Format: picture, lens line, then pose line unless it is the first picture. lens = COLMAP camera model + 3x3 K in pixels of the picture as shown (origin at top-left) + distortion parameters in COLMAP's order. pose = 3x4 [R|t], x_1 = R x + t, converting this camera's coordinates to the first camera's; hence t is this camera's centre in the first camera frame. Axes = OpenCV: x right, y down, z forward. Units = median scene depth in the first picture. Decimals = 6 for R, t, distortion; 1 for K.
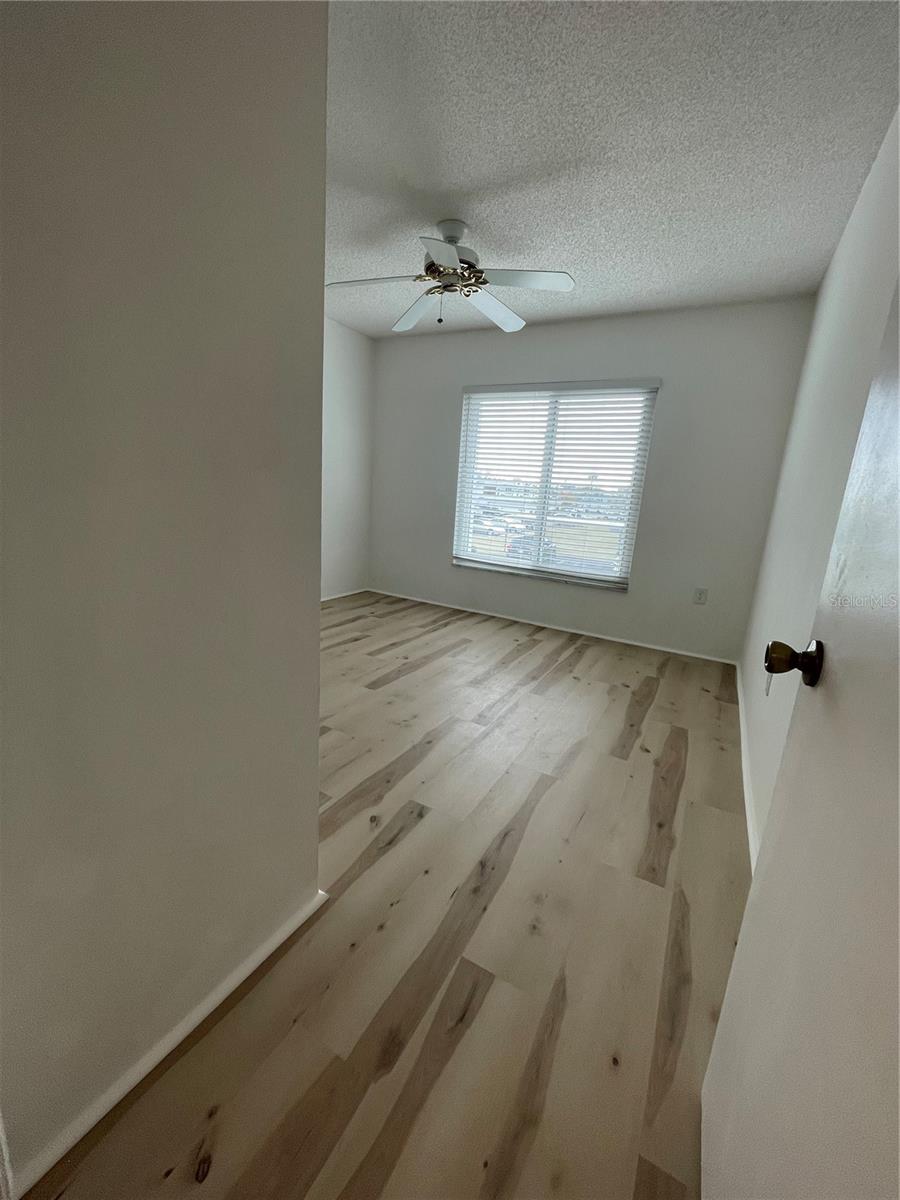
lens RADIAL K [[485.5, 0, 449.2], [0, 485.5, 599.7], [0, 0, 1]] dist [-0.001165, -0.000487]
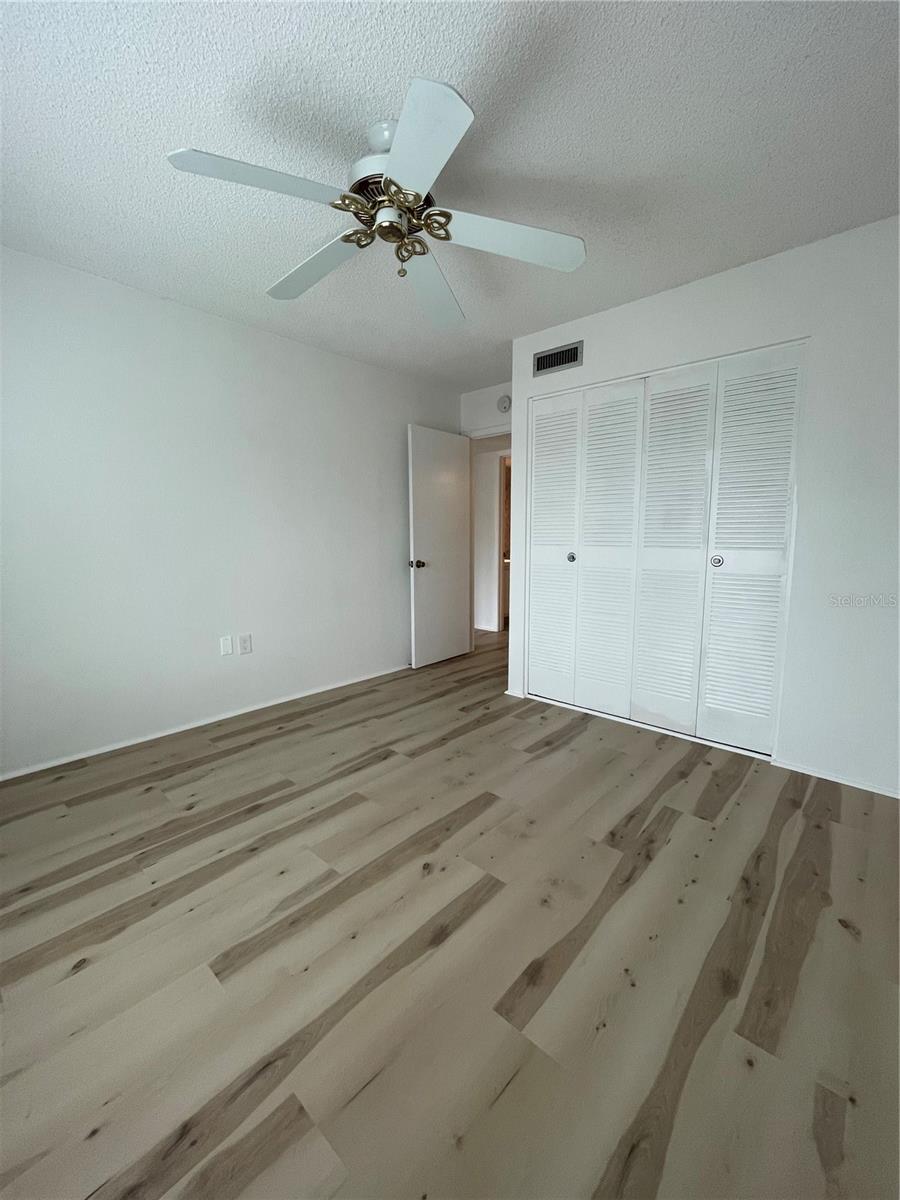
lens RADIAL K [[485.5, 0, 445.3], [0, 485.5, 602.1], [0, 0, 1]] dist [-0.001165, -0.000487]
pose [[-0.970010, -0.099447, 0.221791, -0.221273], [-0.012924, 0.932284, 0.361496, -0.382649], [-0.242722, 0.347788, -0.905610, 1.544261]]
